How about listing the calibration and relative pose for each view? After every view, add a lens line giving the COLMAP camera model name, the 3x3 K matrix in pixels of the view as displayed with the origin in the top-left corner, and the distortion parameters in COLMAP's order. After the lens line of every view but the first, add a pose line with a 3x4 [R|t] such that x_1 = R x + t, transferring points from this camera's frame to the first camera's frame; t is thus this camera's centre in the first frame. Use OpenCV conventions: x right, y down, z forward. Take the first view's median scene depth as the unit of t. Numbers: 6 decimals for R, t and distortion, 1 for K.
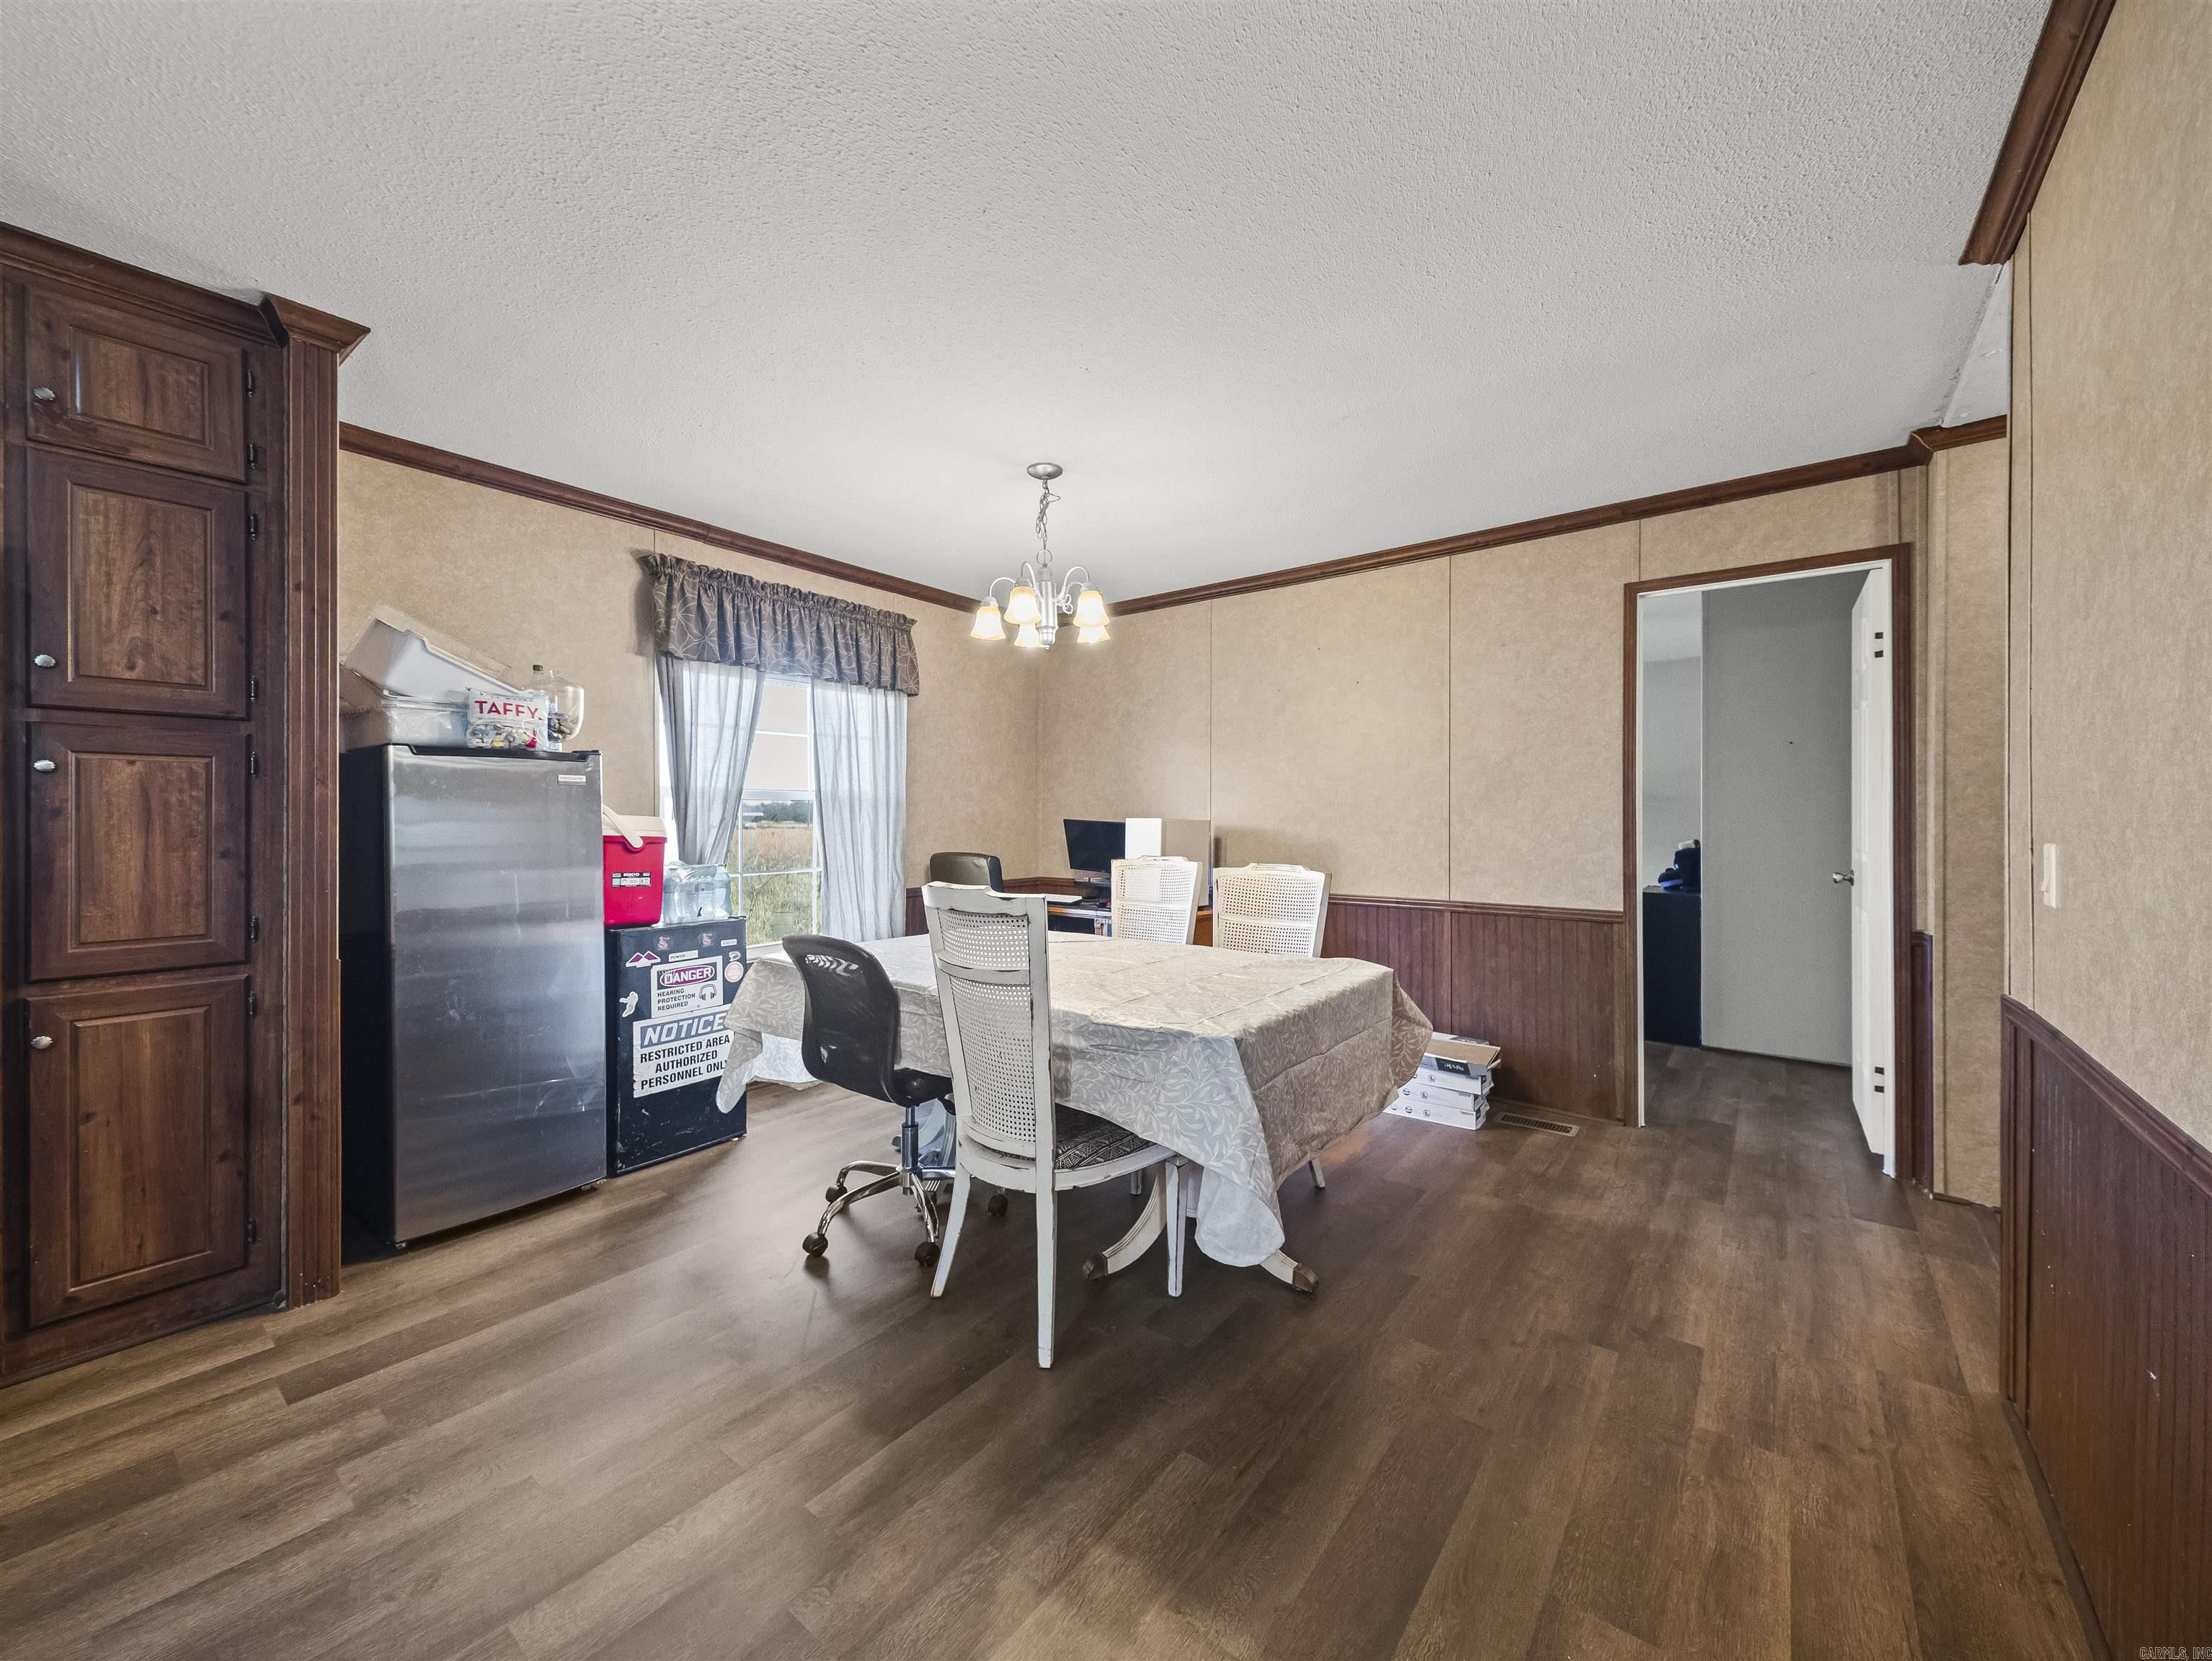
lens RADIAL K [[857.7, 0, 1110.4], [0, 857.7, 817.0], [0, 0, 1]] dist [0.034720, -0.013916]
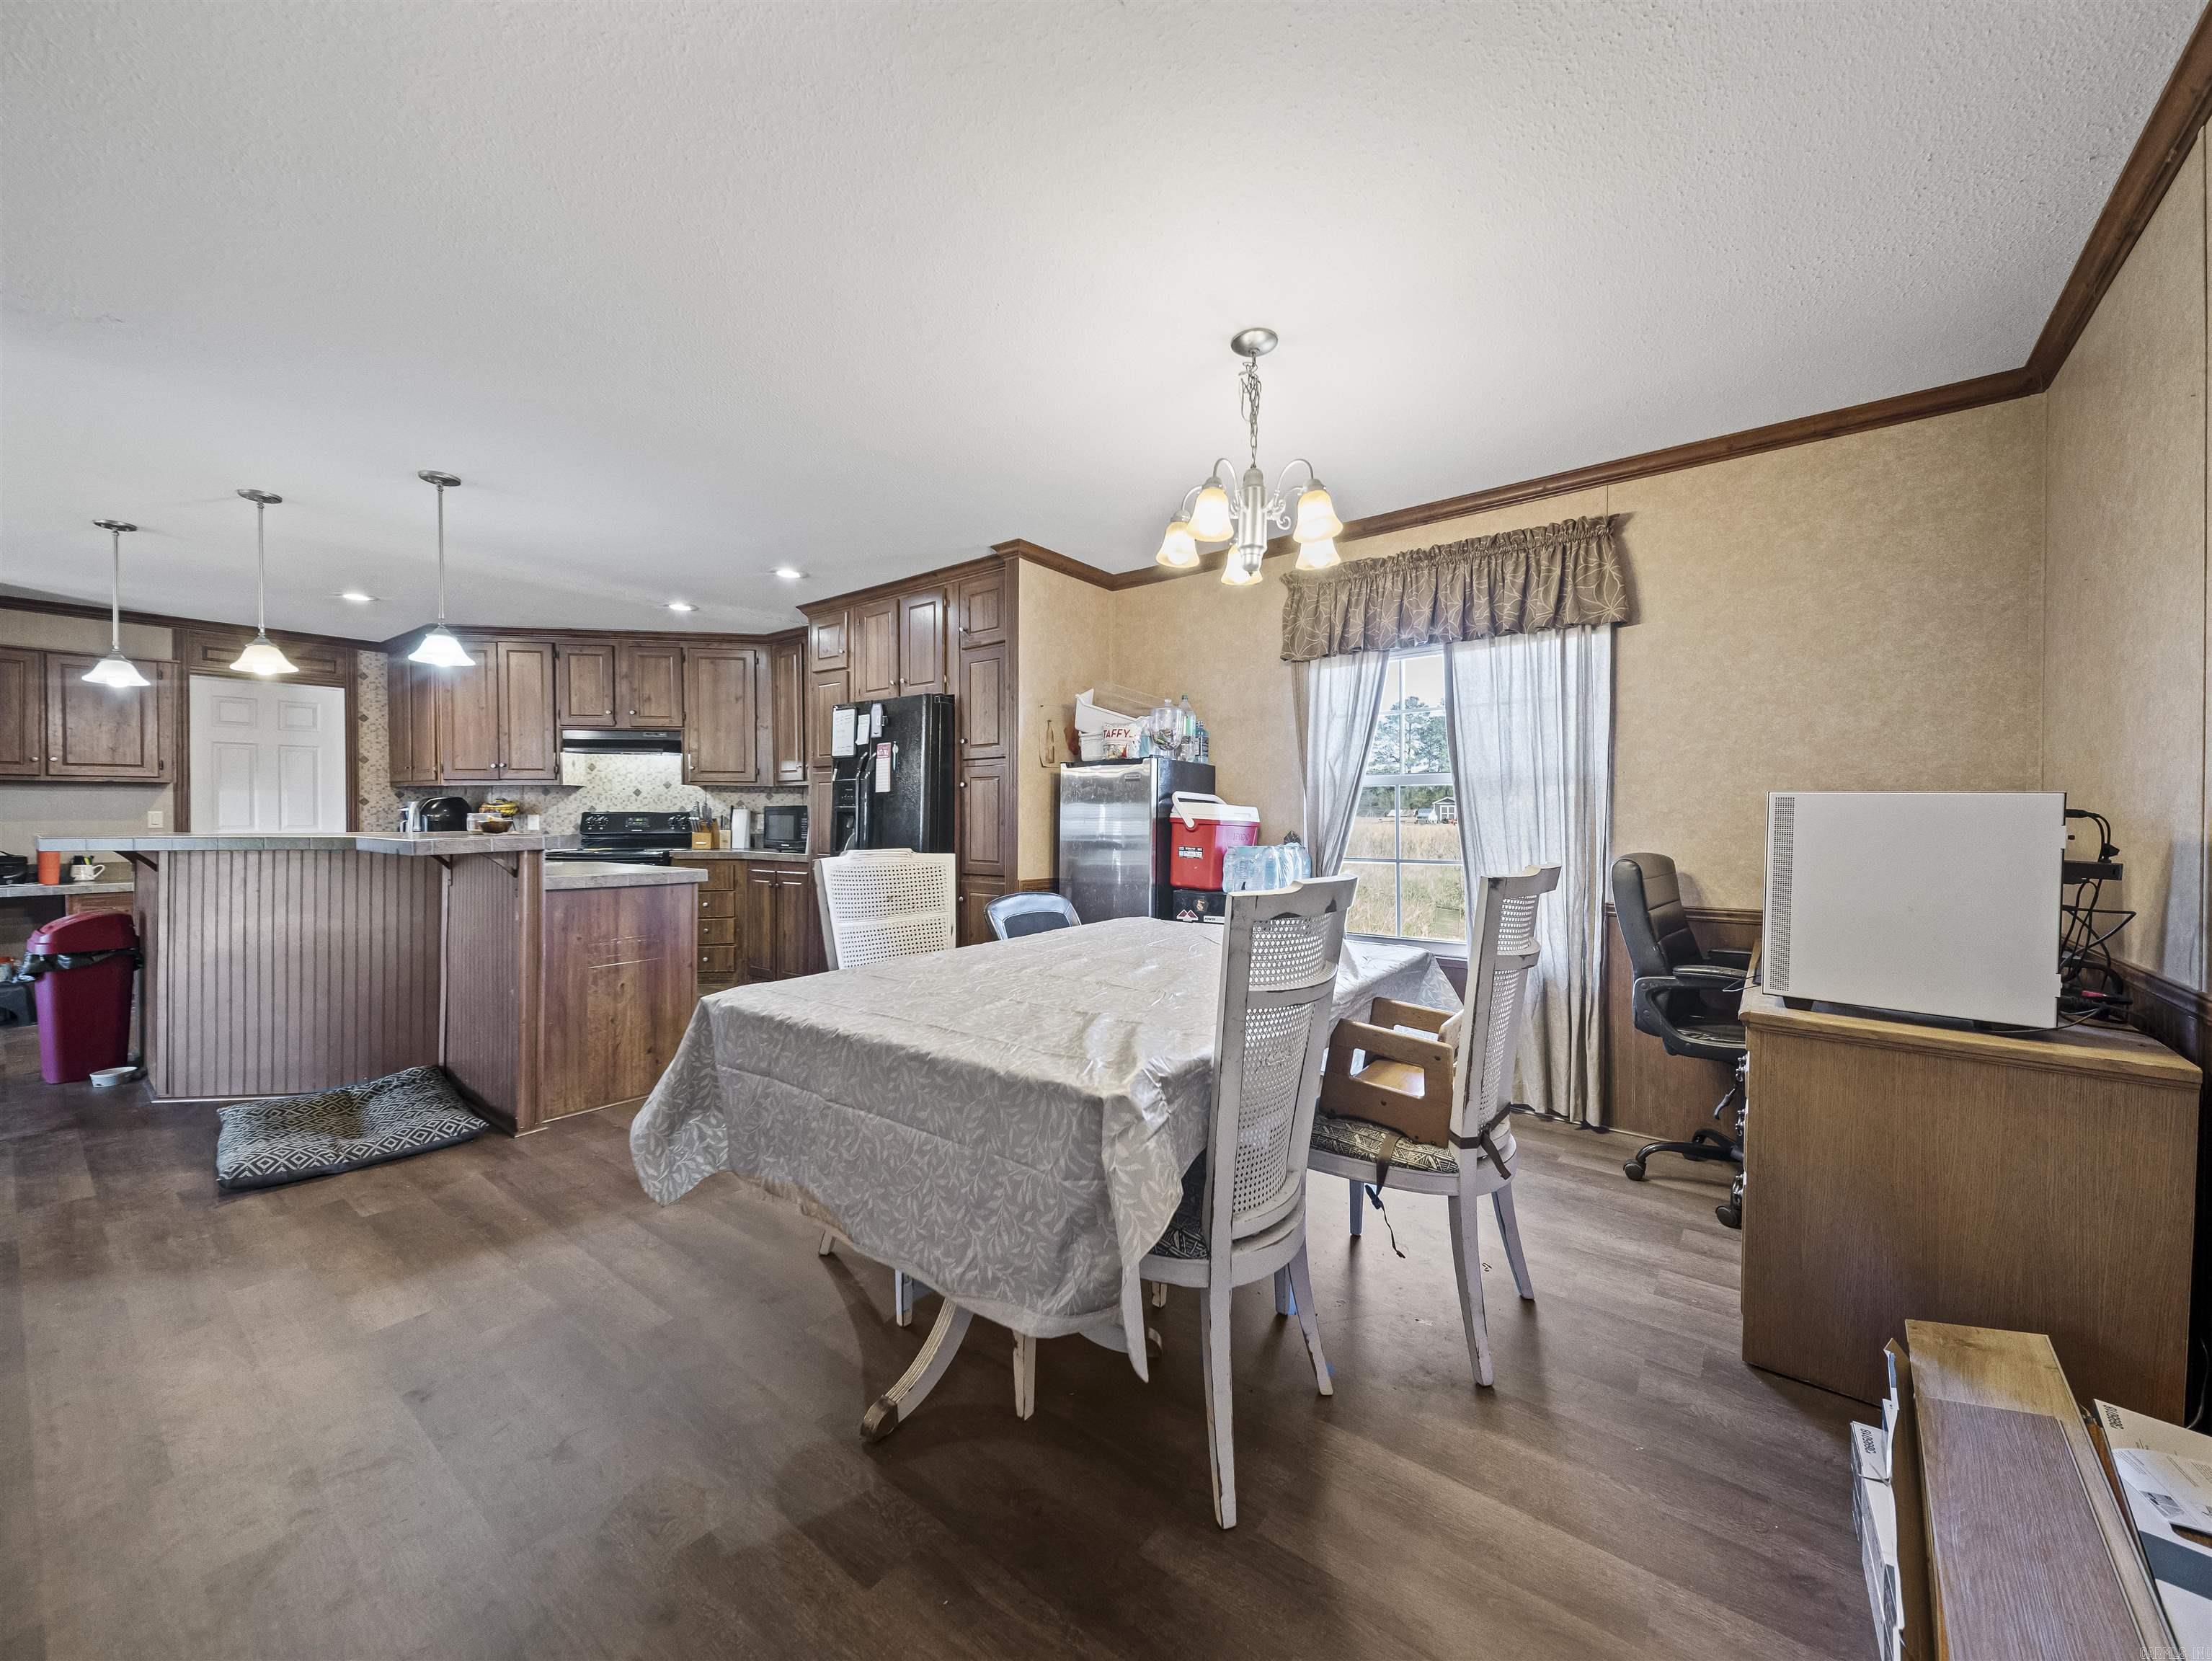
lens RADIAL K [[857.7, 0, 1106.5], [0, 857.7, 818.5], [0, 0, 1]] dist [0.034720, -0.013916]
pose [[-0.004528, -0.002532, -0.999987, 1.021079], [-0.000555, 0.999997, -0.002529, 0.036017], [0.999990, 0.000543, -0.004529, 1.277646]]
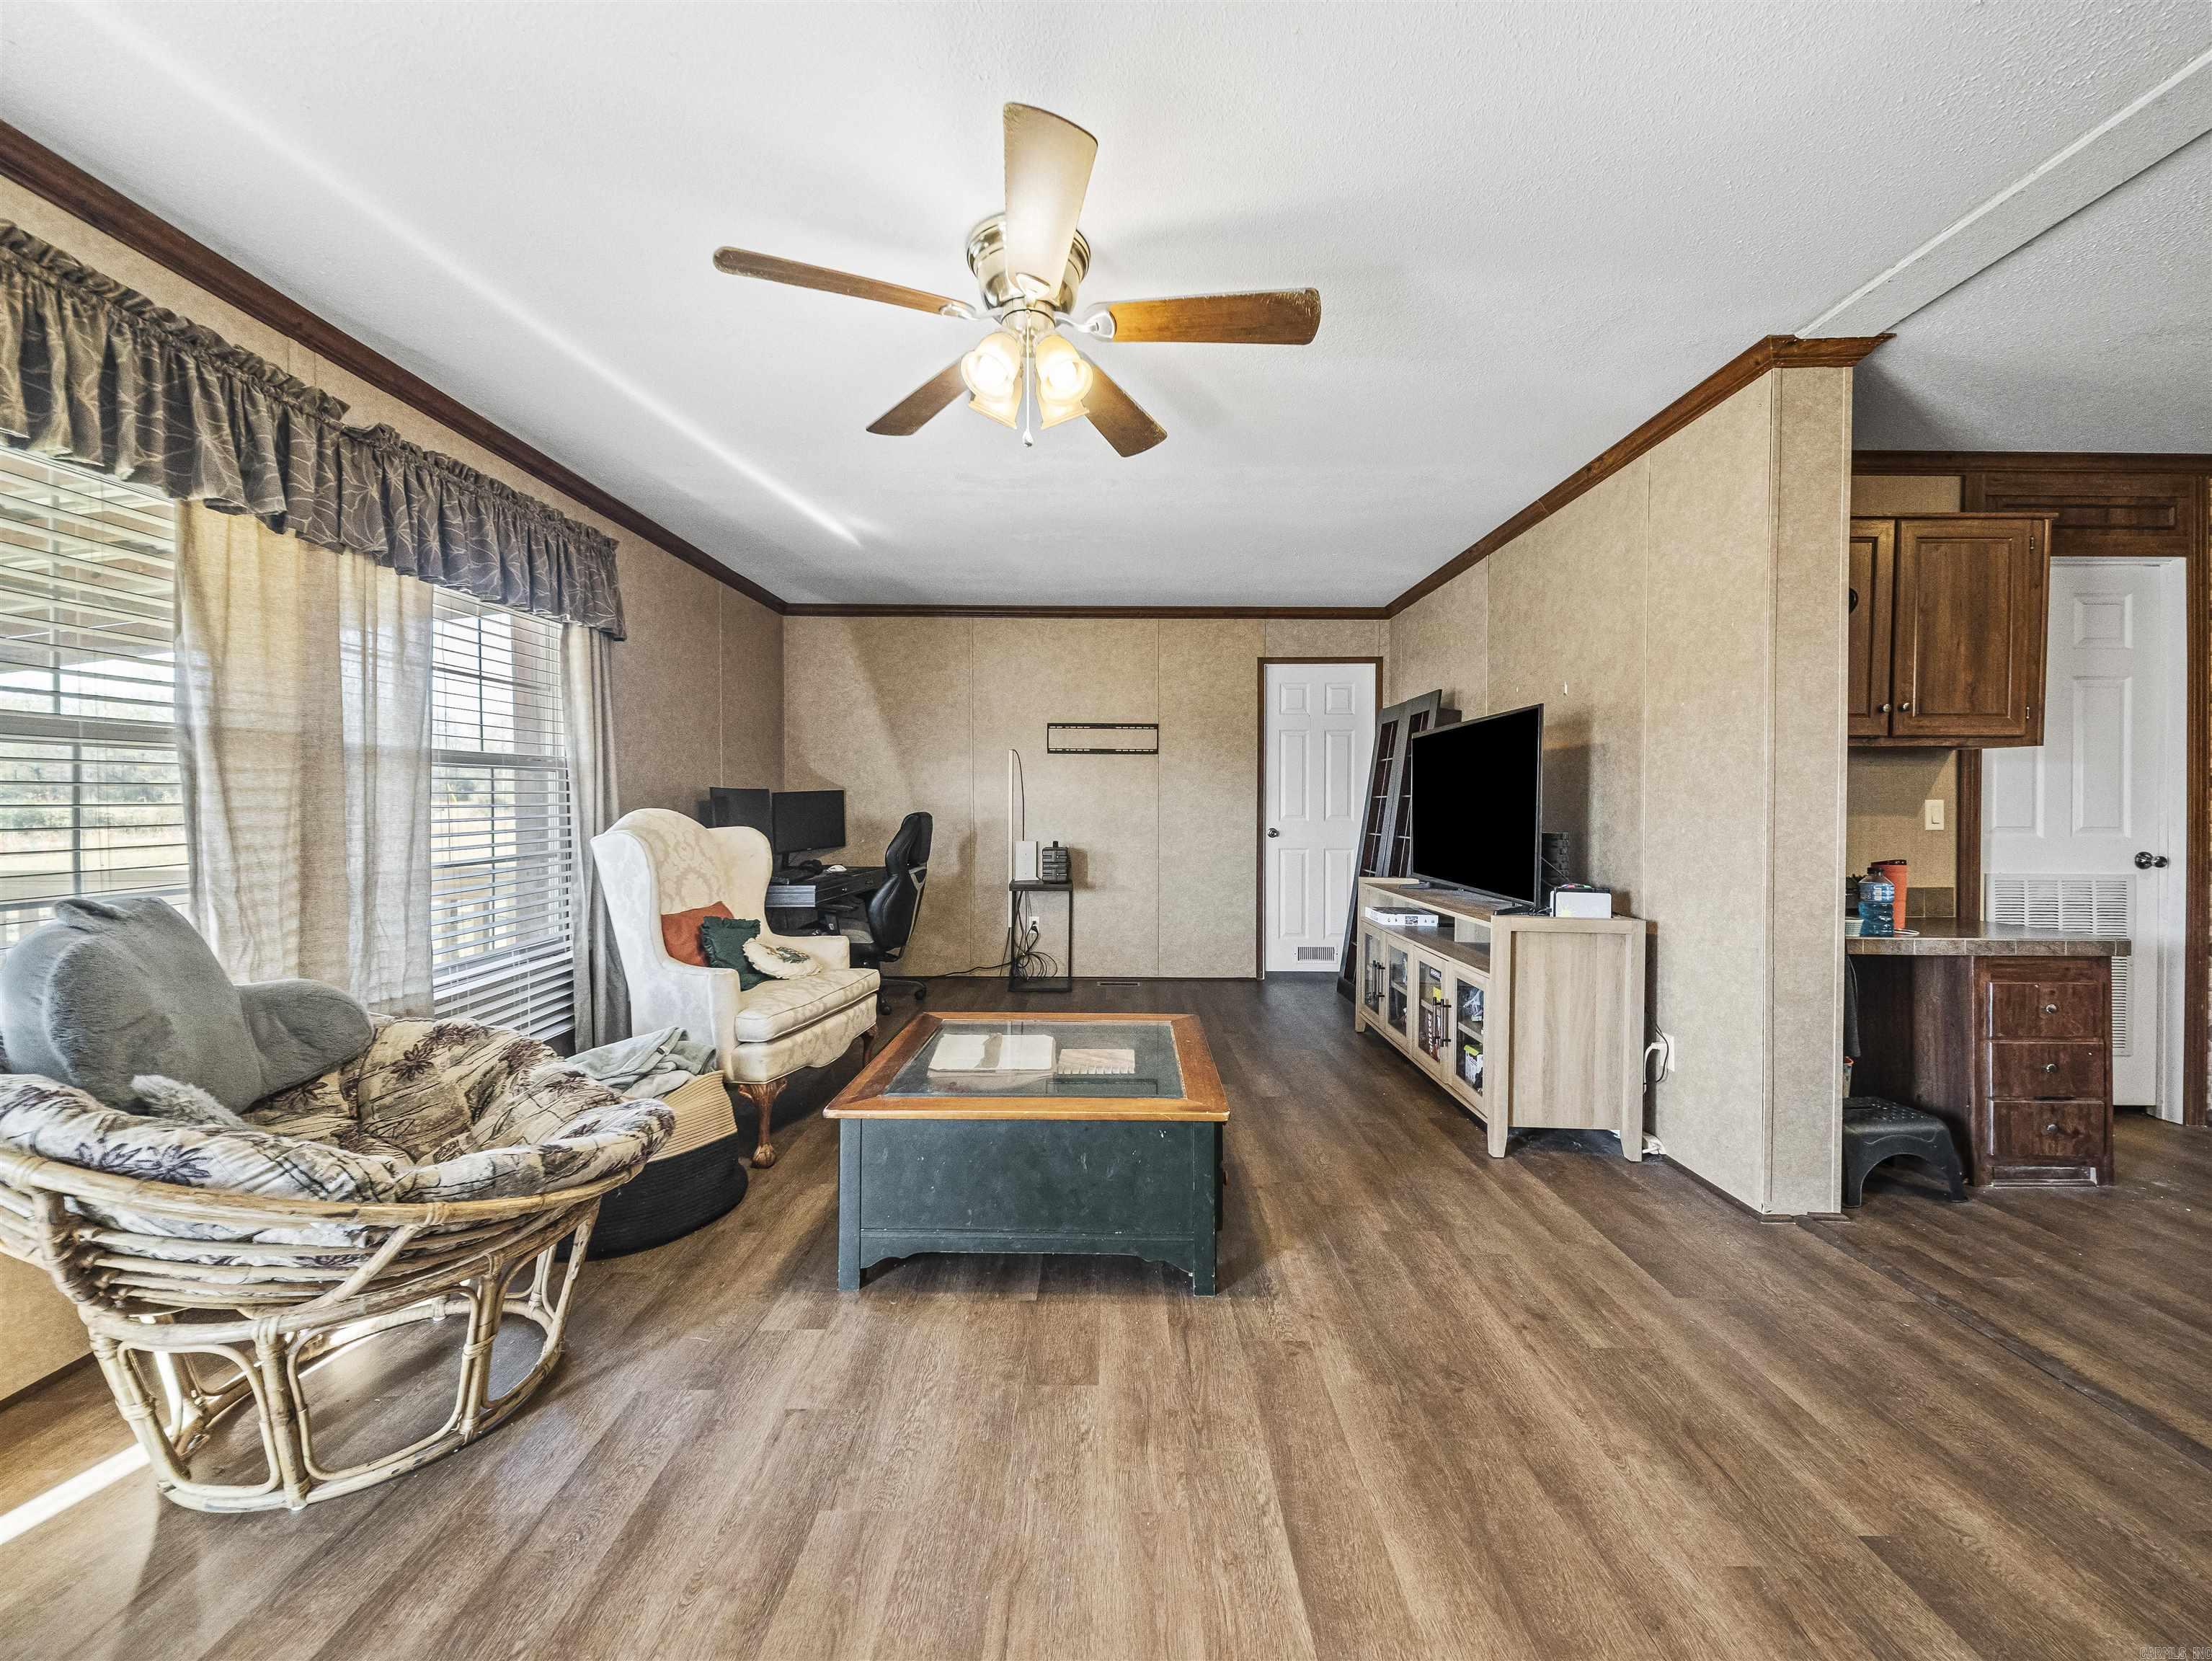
lens RADIAL K [[857.7, 0, 1111.2], [0, 857.7, 807.5], [0, 0, 1]] dist [0.034720, -0.013916]
pose [[-0.791987, -0.008722, -0.610476, 0.425054], [-0.008999, 0.999956, -0.002612, 0.037929], [0.610472, 0.003425, -0.792030, -1.352529]]
